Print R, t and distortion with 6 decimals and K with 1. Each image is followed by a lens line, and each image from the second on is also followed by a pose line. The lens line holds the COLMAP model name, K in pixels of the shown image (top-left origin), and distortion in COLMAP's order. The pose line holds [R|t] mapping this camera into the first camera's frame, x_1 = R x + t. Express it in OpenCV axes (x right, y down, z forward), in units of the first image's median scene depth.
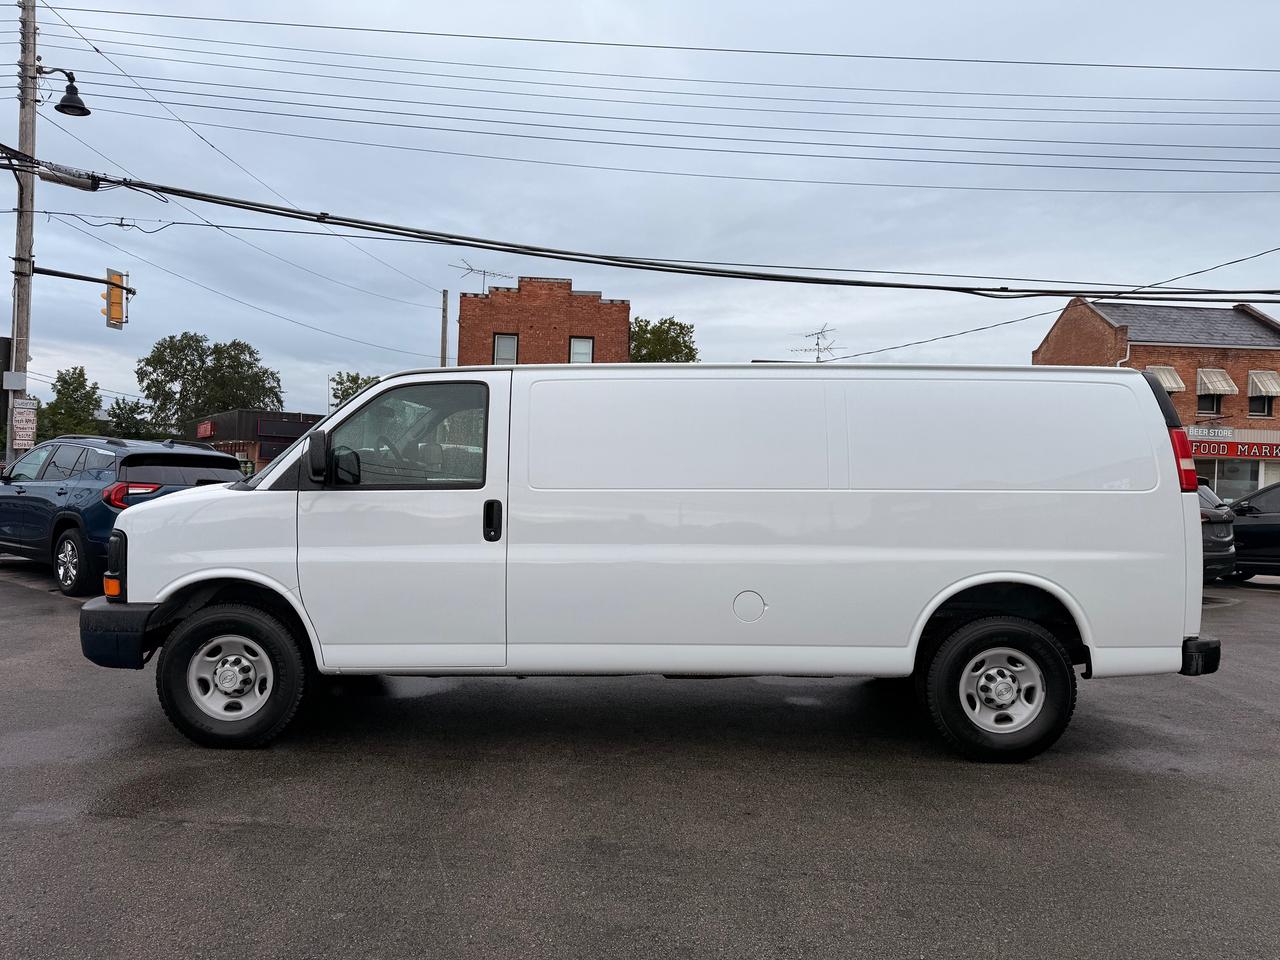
lens RADIAL K [[906.8, 0, 634.5], [0, 906.8, 471.4], [0, 0, 1]] dist [0.058860, -0.070891]
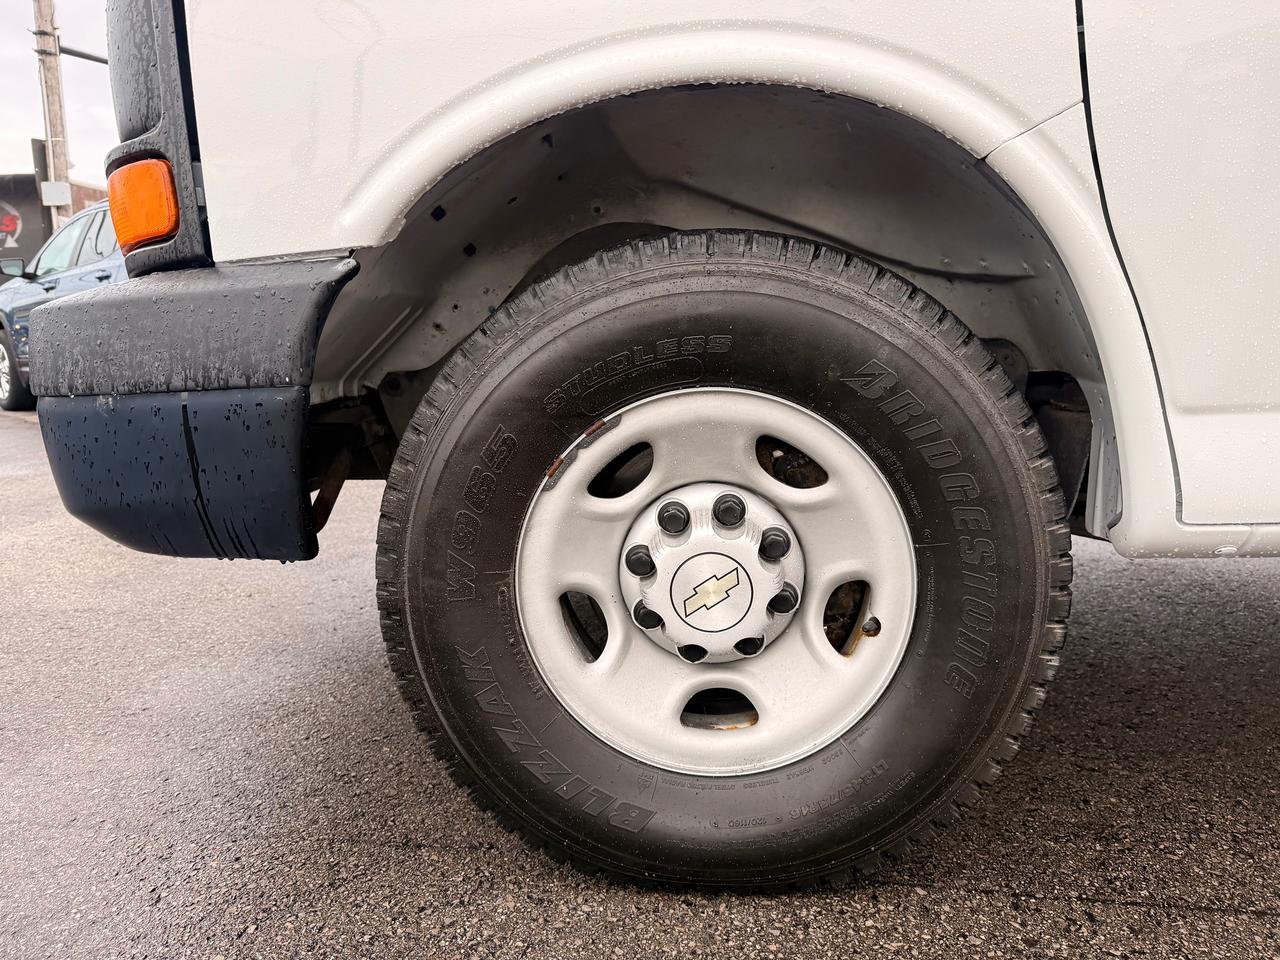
lens RADIAL K [[906.8, 0, 643.4], [0, 906.8, 483.0], [0, 0, 1]] dist [0.058860, -0.070891]
pose [[0.996543, -0.035789, -0.074973, -0.438032], [0.047518, 0.985806, 0.161025, 0.164922], [0.068146, -0.164031, 0.984099, 0.786475]]
